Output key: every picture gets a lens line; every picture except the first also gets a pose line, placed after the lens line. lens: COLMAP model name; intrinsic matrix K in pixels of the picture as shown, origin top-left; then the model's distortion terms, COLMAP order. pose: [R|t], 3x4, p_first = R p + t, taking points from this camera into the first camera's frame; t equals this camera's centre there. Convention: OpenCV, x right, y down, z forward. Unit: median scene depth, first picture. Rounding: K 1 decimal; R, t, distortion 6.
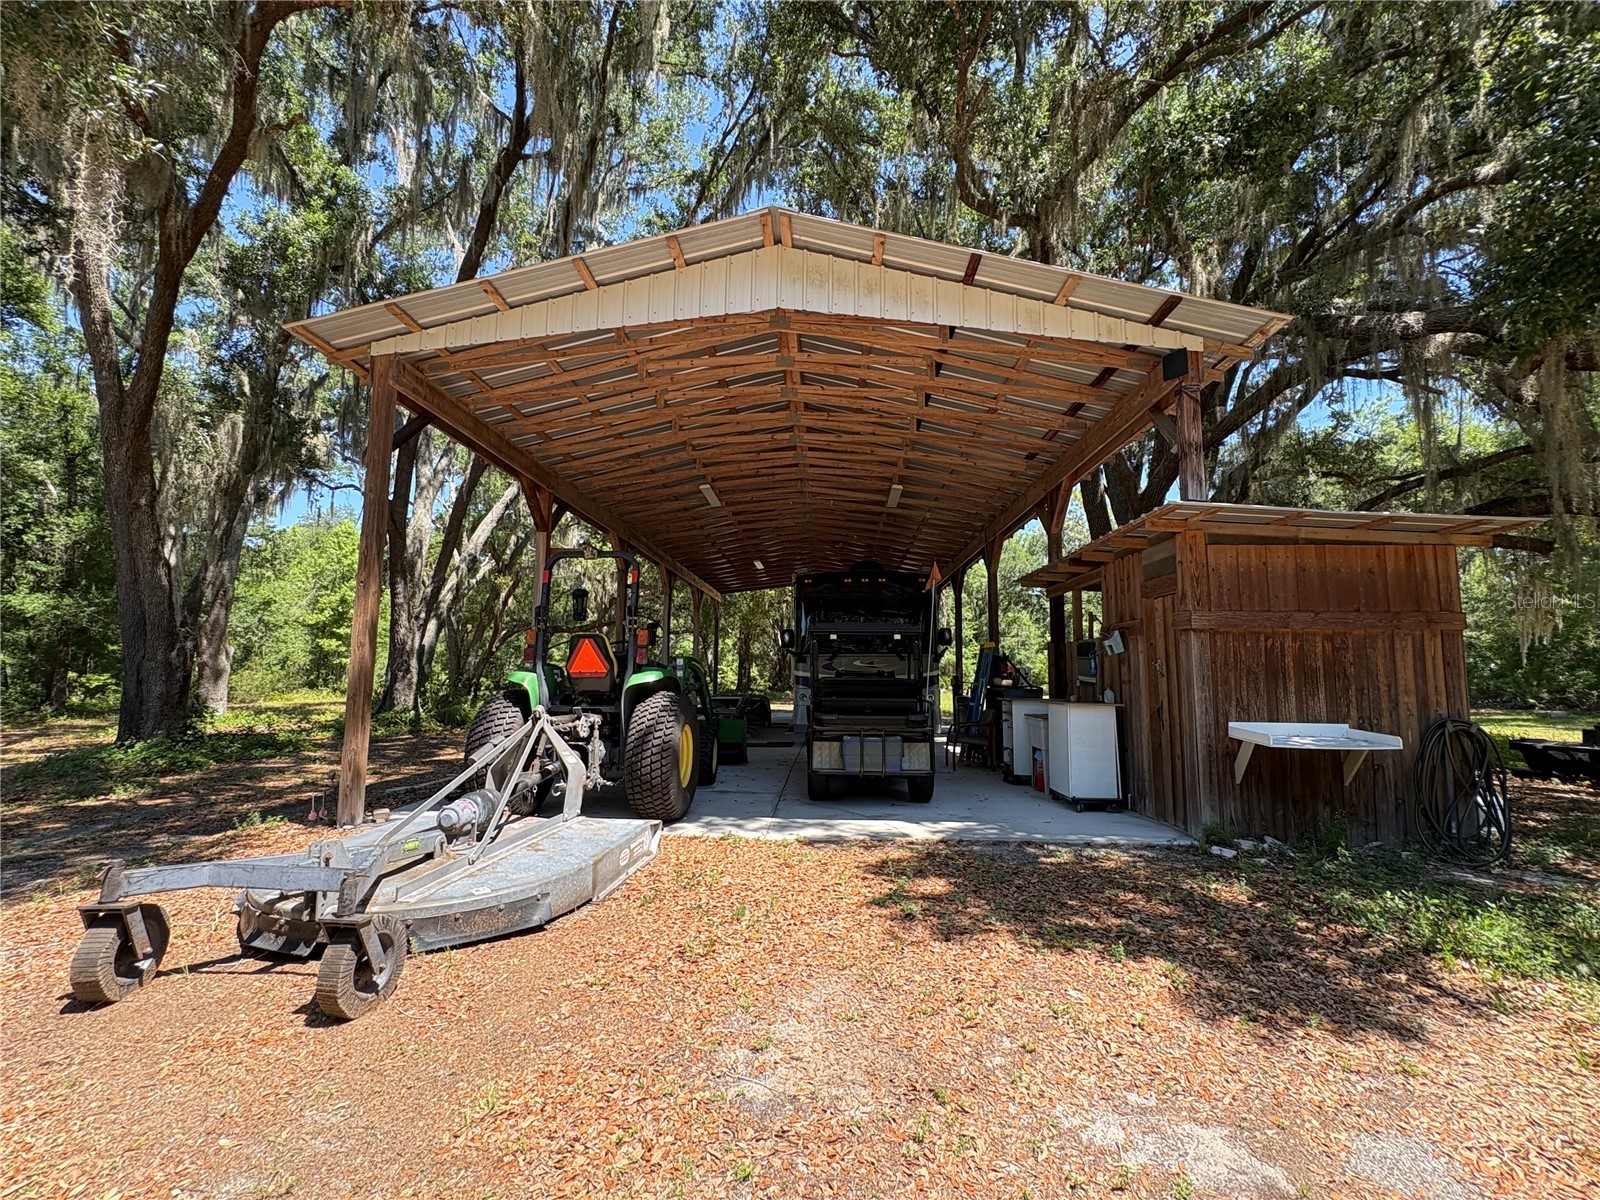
lens RADIAL K [[688.0, 0, 801.8], [0, 688.0, 602.9], [0, 0, 1]] dist [-0.000832, -0.000360]
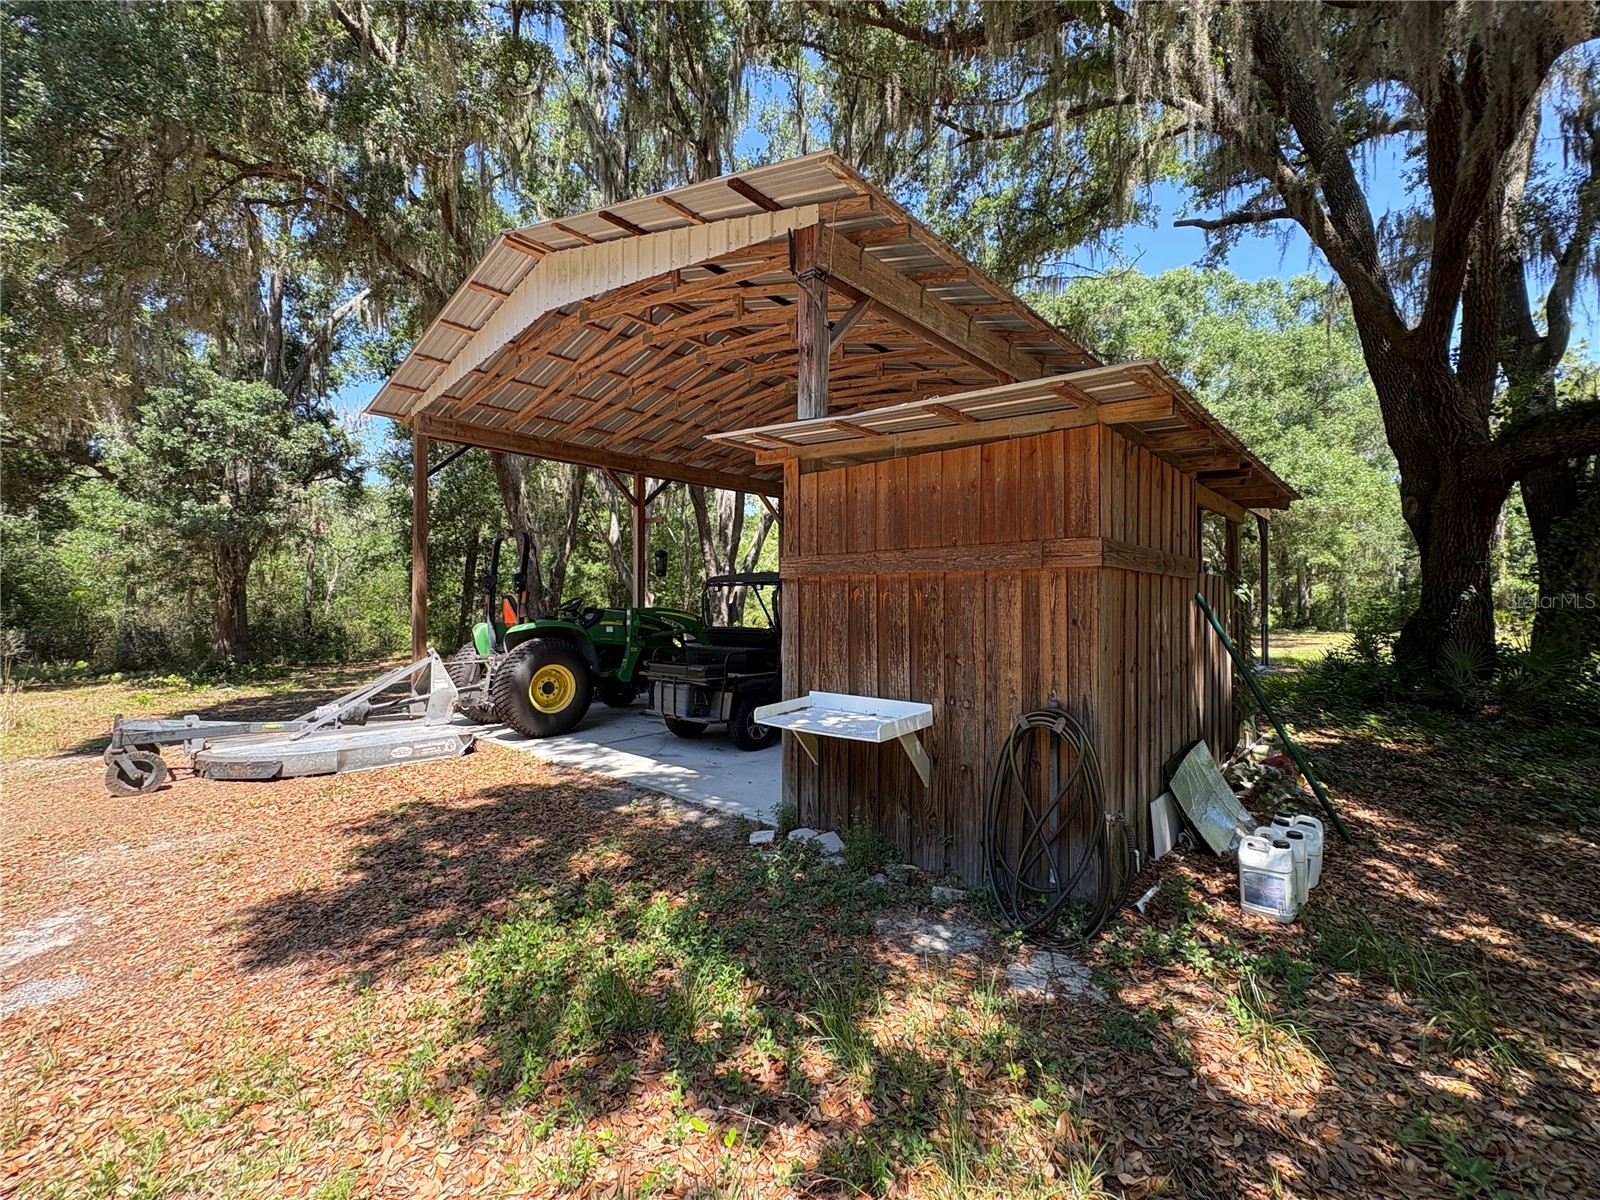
lens RADIAL K [[688.0, 0, 801.5], [0, 688.0, 602.2], [0, 0, 1]] dist [-0.000832, -0.000360]
pose [[0.777387, -0.012416, -0.628901, 1.137440], [0.071536, 0.995064, 0.068782, 0.010074], [0.624942, -0.098459, 0.774437, 0.364347]]
